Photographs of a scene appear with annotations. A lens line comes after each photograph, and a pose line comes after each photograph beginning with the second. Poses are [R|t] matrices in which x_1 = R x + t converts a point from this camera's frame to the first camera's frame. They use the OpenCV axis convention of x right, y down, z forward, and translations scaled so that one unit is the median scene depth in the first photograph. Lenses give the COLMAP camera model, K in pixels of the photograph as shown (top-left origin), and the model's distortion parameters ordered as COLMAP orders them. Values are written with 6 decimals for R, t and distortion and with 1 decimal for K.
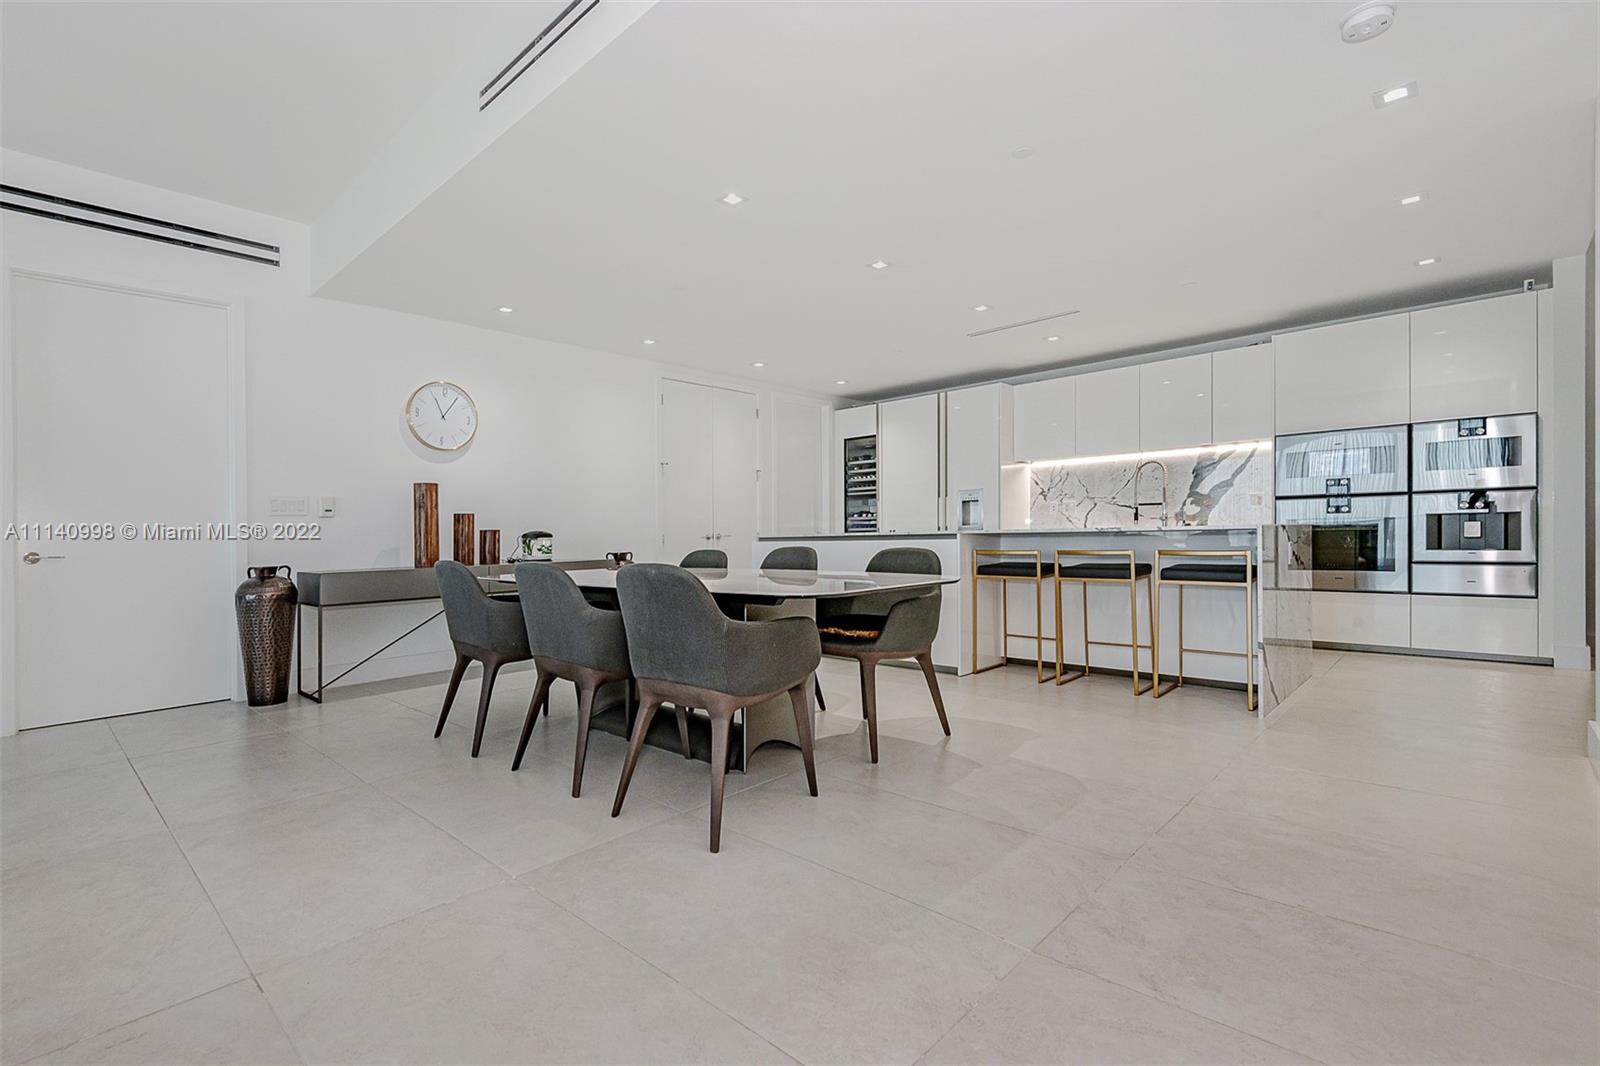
lens RADIAL K [[730.0, 0, 761.8], [0, 730.0, 540.0], [0, 0, 1]] dist [0.013462, -0.000206]
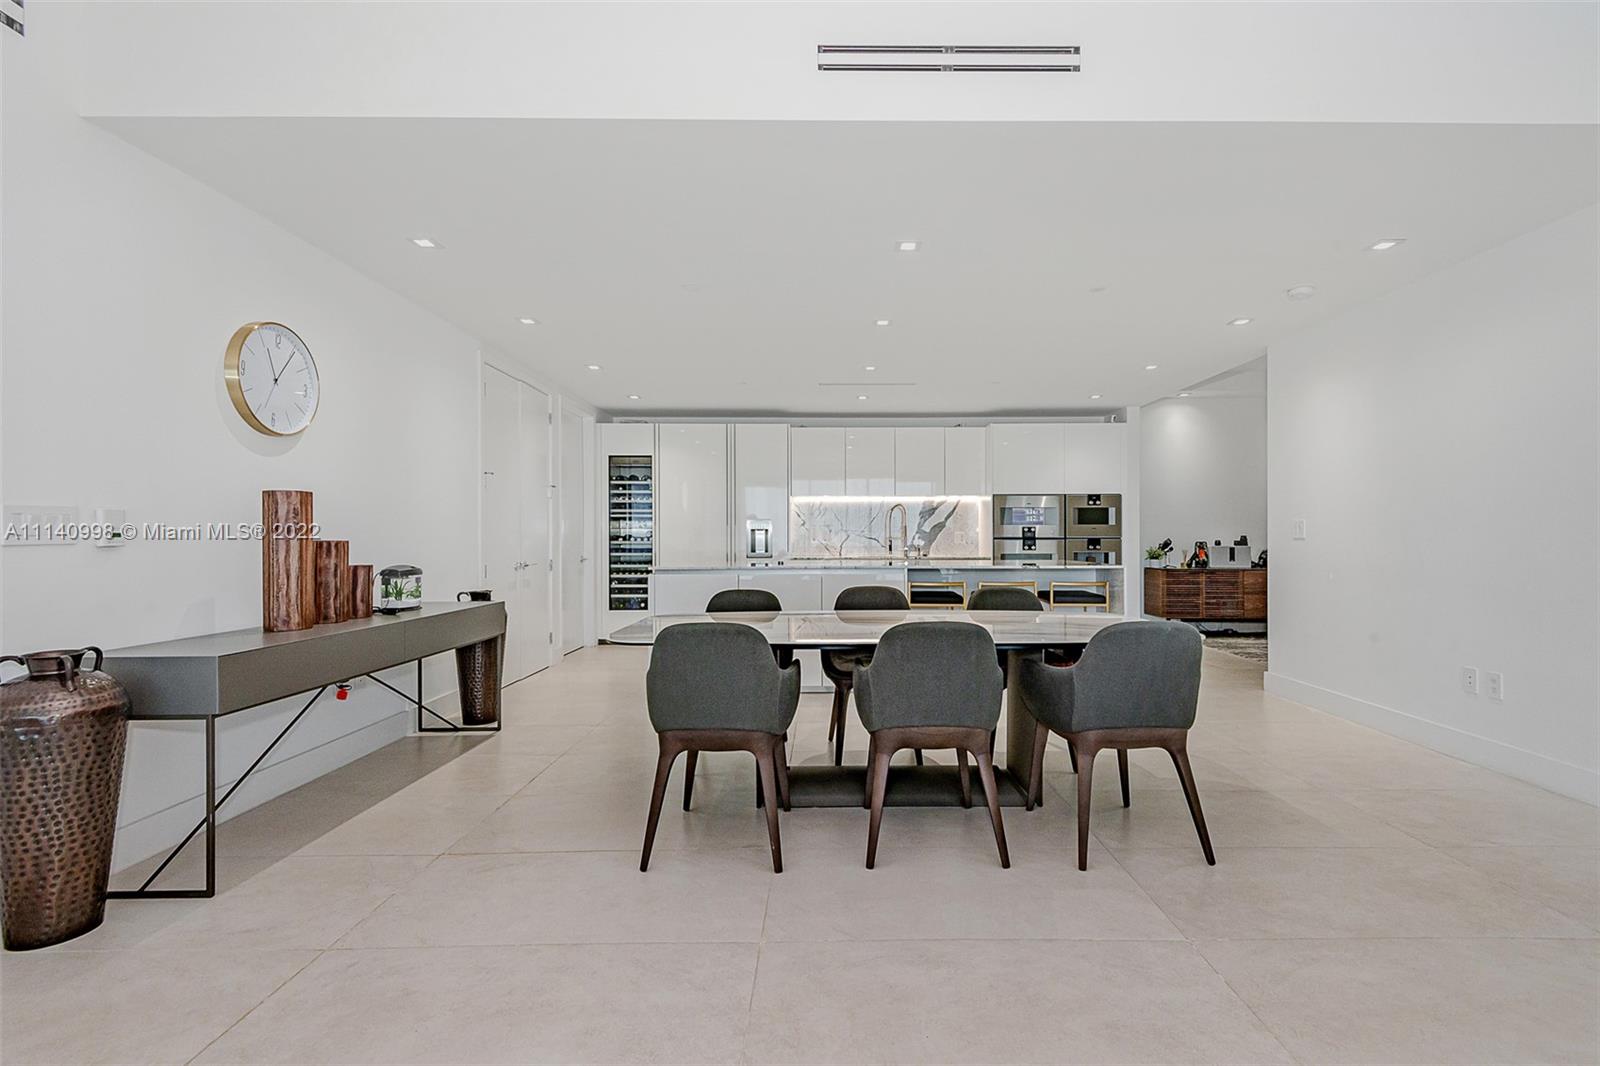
lens RADIAL K [[723.3, 0, 834.6], [0, 723.3, 543.5], [0, 0, 1]] dist [0.011238, -0.000148]
pose [[0.708253, 0.015187, 0.705795, -0.498752], [-0.008562, 0.999880, -0.012924, -0.026178], [-0.705906, 0.003111, 0.708298, 0.222888]]
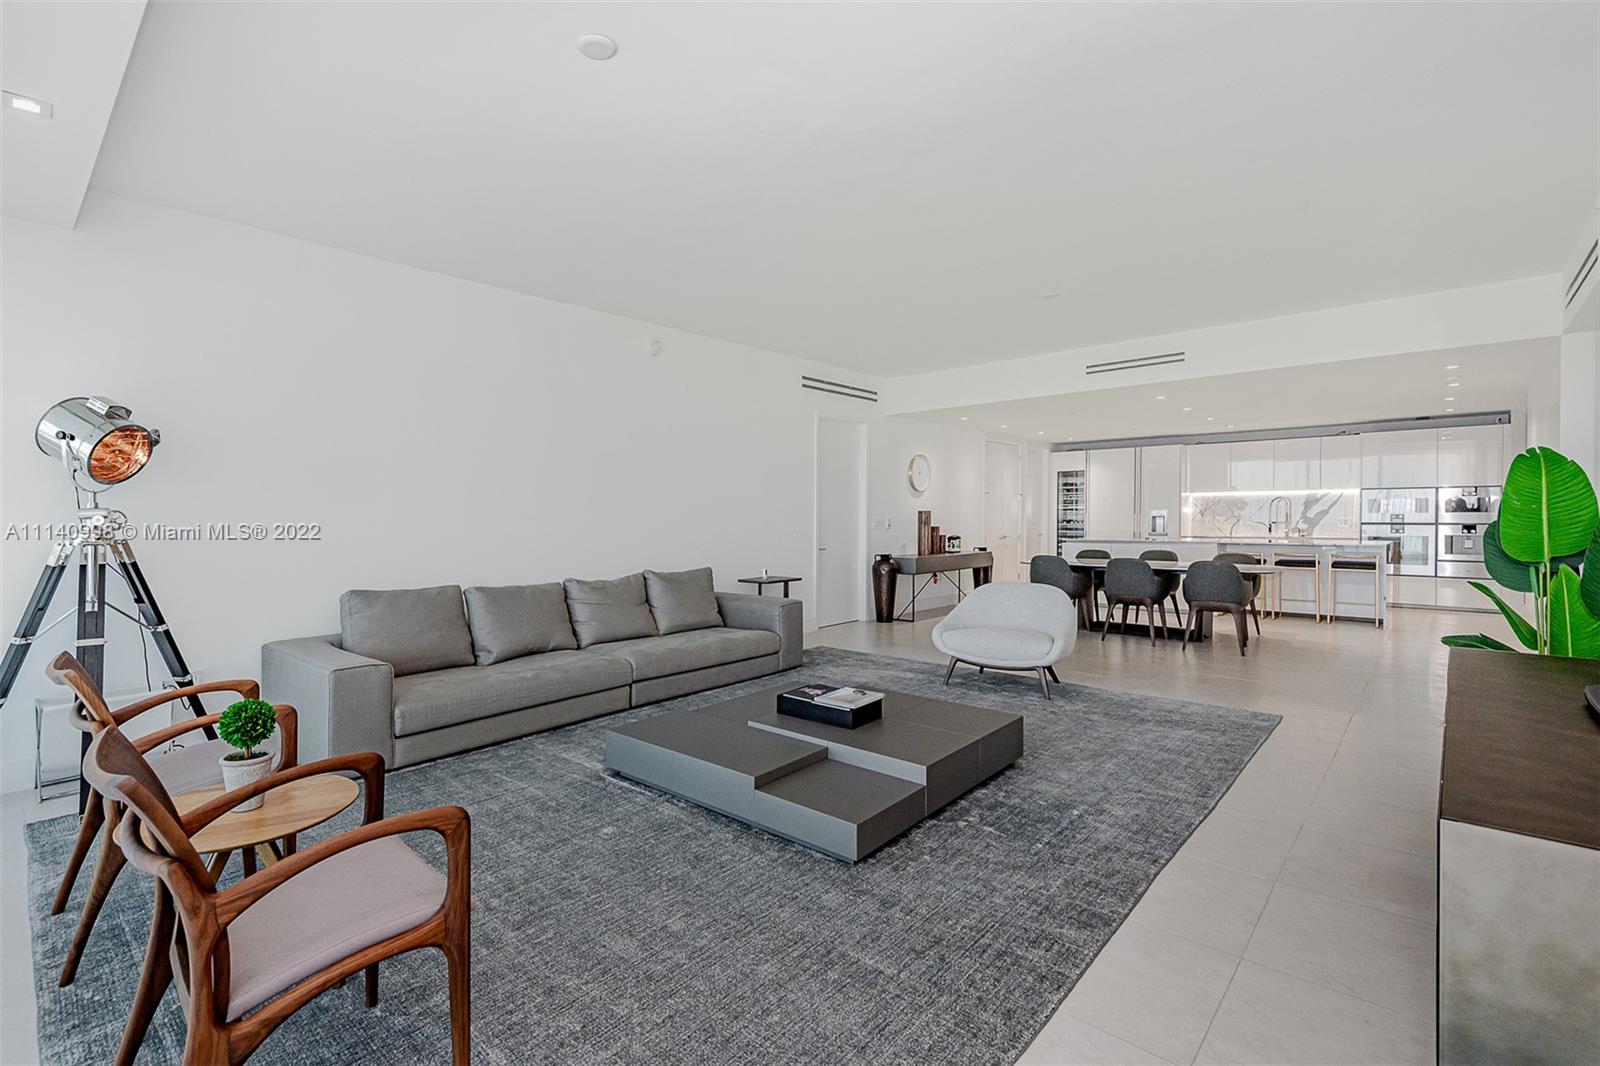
lens RADIAL K [[707.7, 0, 761.1], [0, 707.7, 531.1], [0, 0, 1]] dist [0.002787, 0.000344]
pose [[0.999785, 0.015886, 0.013325, -0.799011], [-0.016103, 0.999737, 0.016332, -0.042392], [-0.013062, -0.016543, 0.999778, -0.727454]]
